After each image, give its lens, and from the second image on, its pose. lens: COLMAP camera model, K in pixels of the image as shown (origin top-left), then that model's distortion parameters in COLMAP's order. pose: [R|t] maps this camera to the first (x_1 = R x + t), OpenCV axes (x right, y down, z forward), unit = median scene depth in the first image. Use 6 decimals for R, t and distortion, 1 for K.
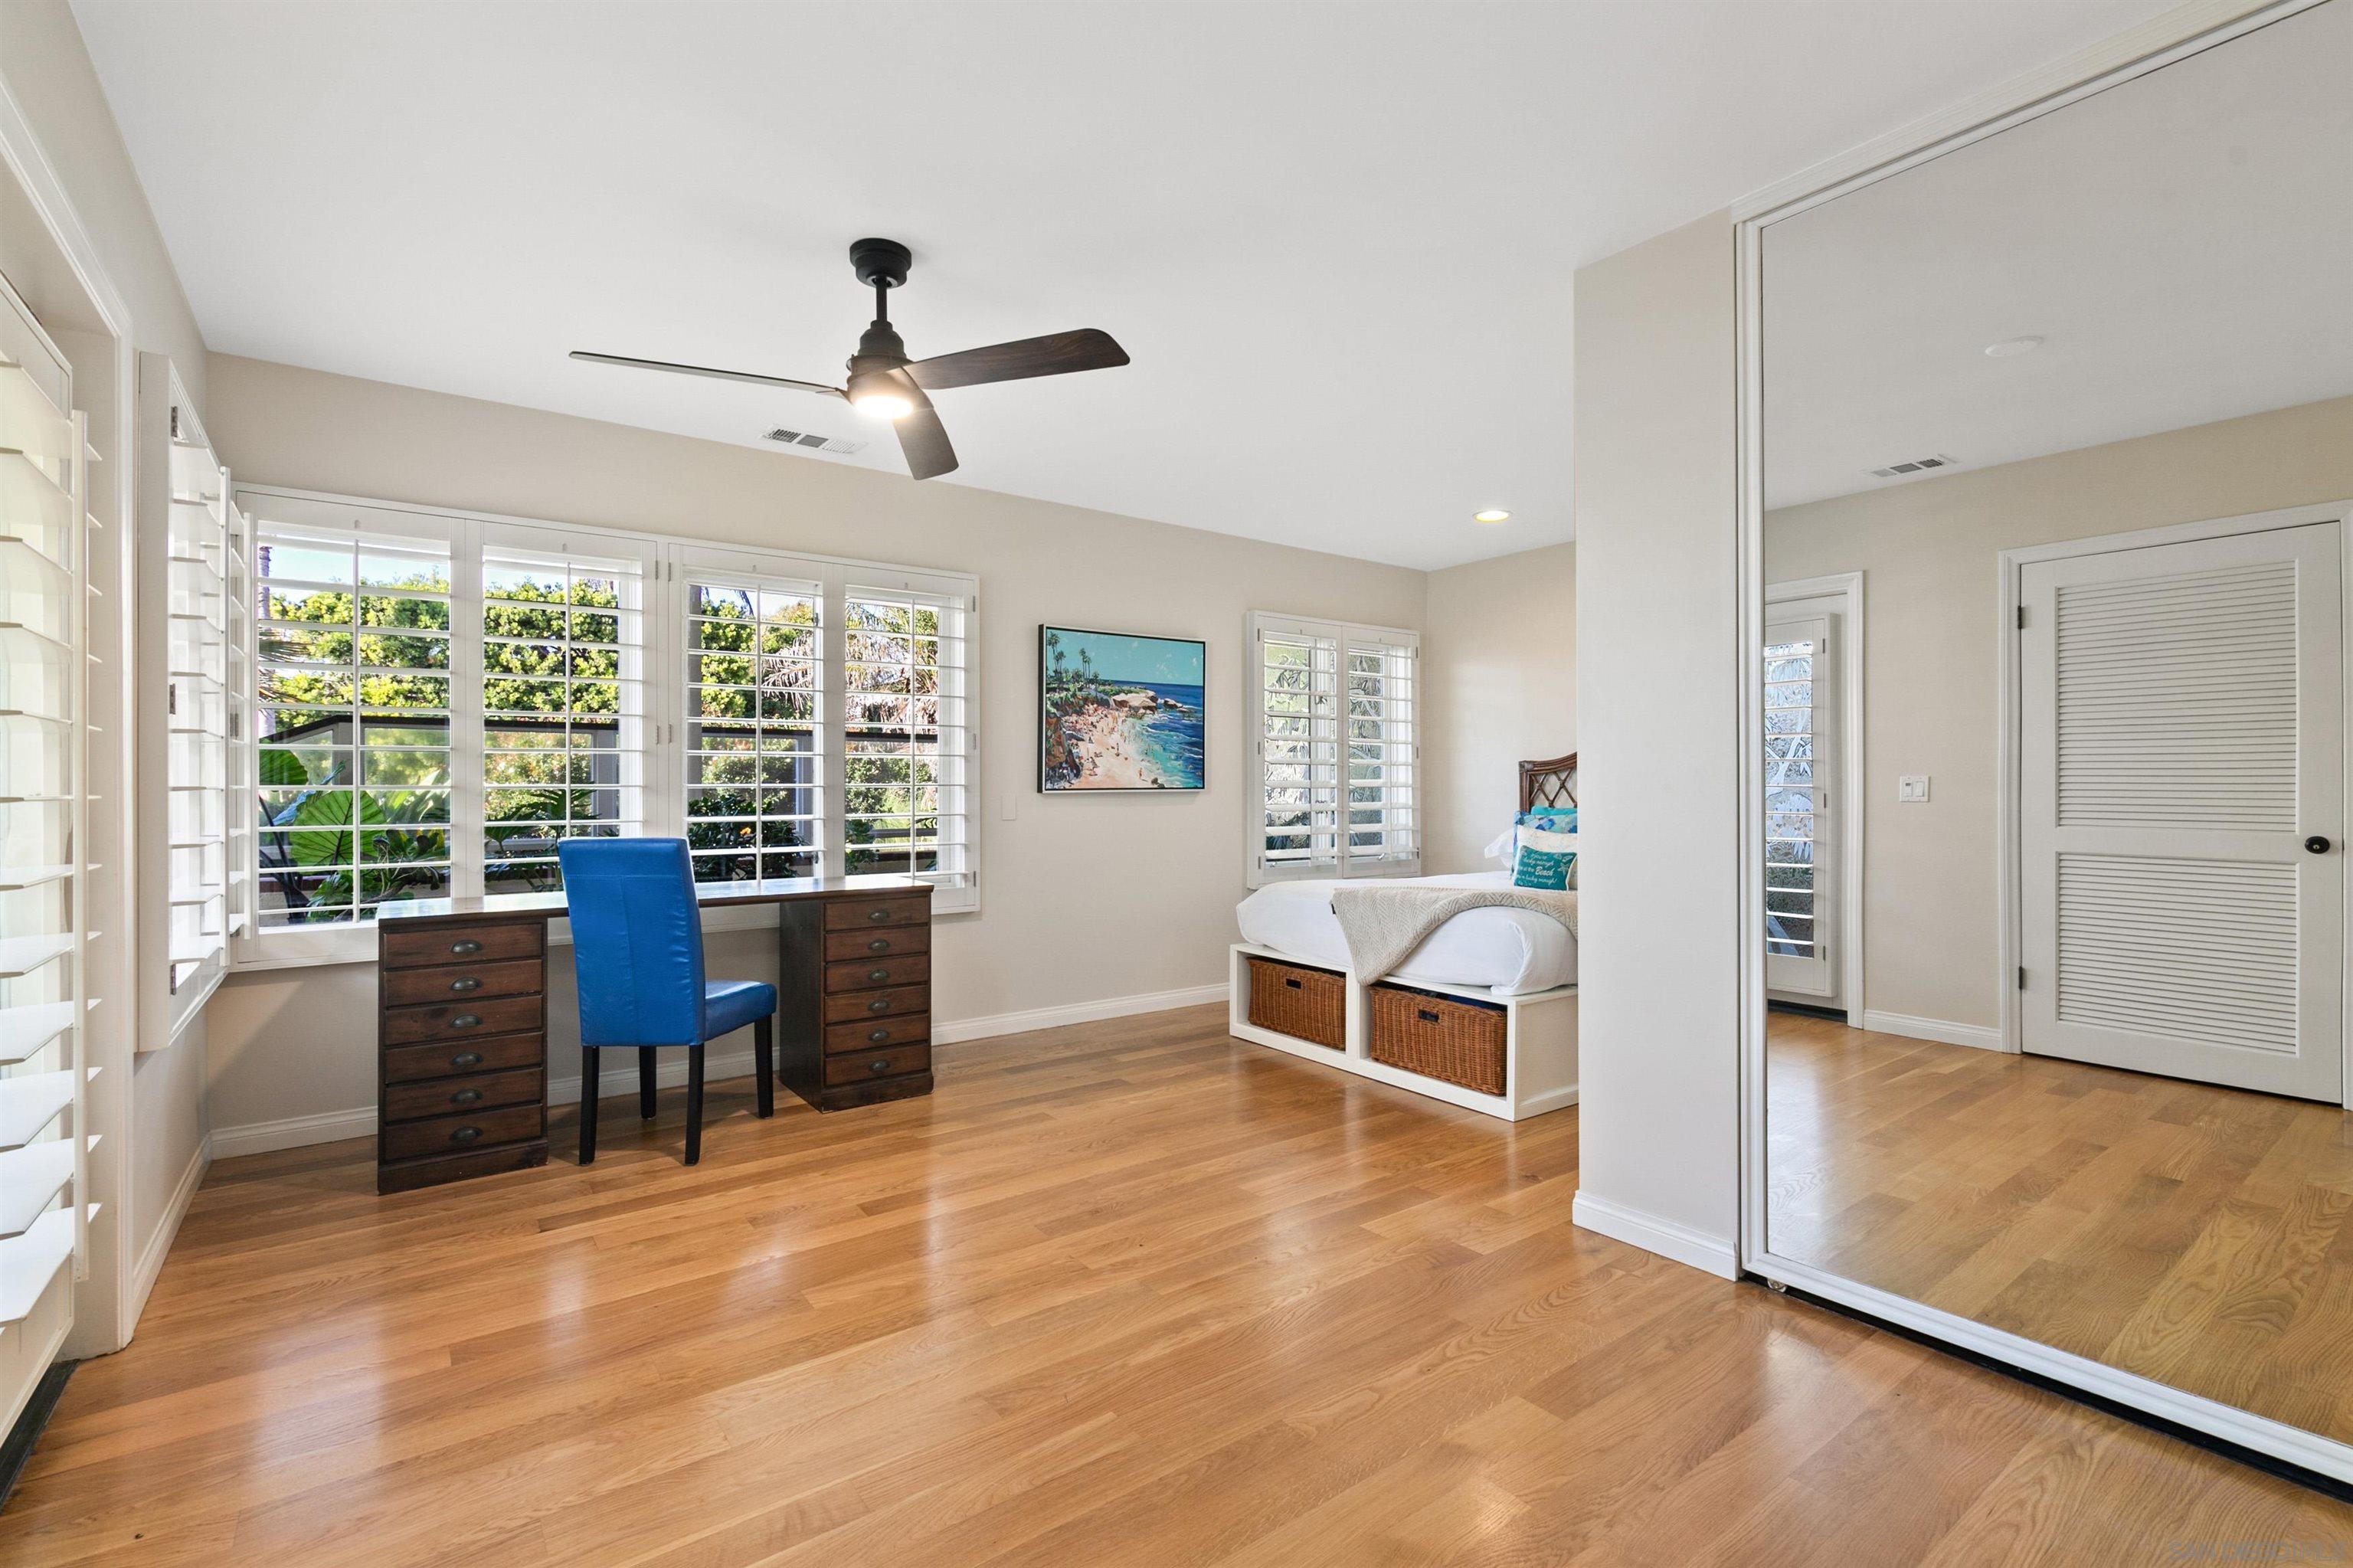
lens RADIAL K [[1057.8, 0, 1188.4], [0, 1057.8, 784.3], [0, 0, 1]] dist [0.001200, -0.002480]
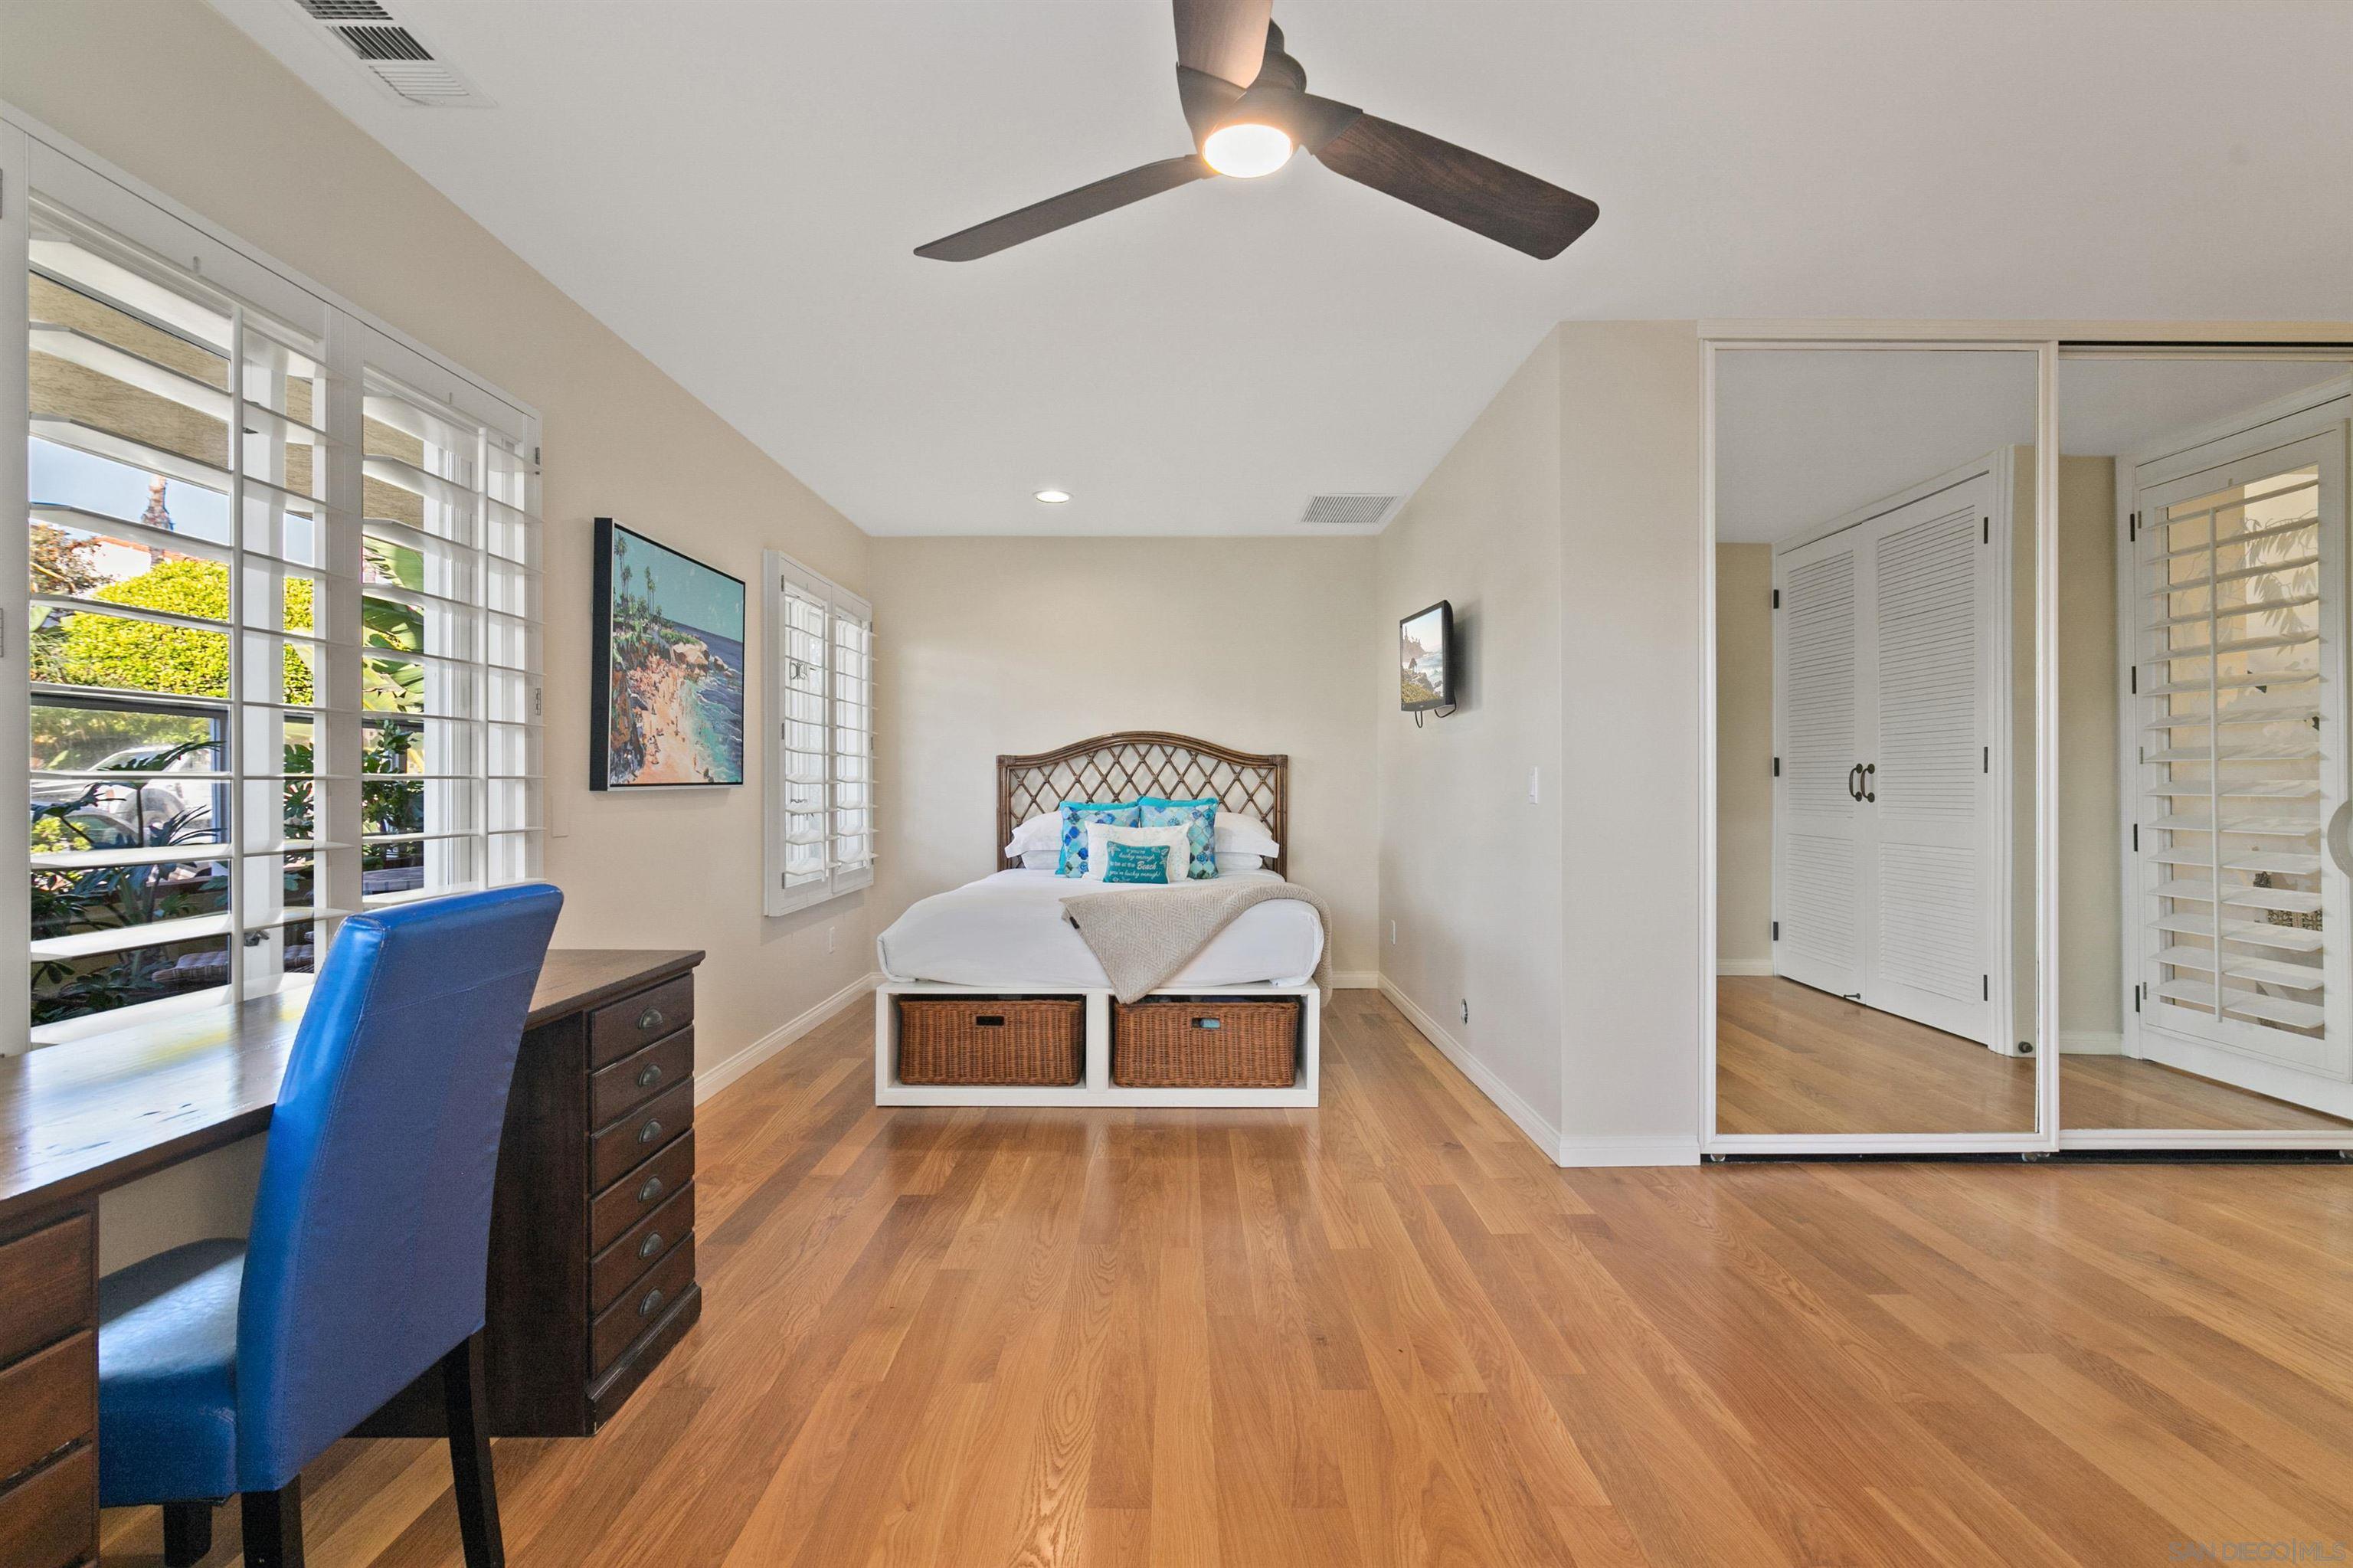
lens RADIAL K [[1057.8, 0, 1183.8], [0, 1057.8, 782.2], [0, 0, 1]] dist [0.001200, -0.002480]
pose [[0.599303, -0.000502, 0.800522, -0.467715], [0.000459, 1.000000, 0.000284, 0.003290], [-0.800522, 0.000198, 0.599304, 0.388909]]
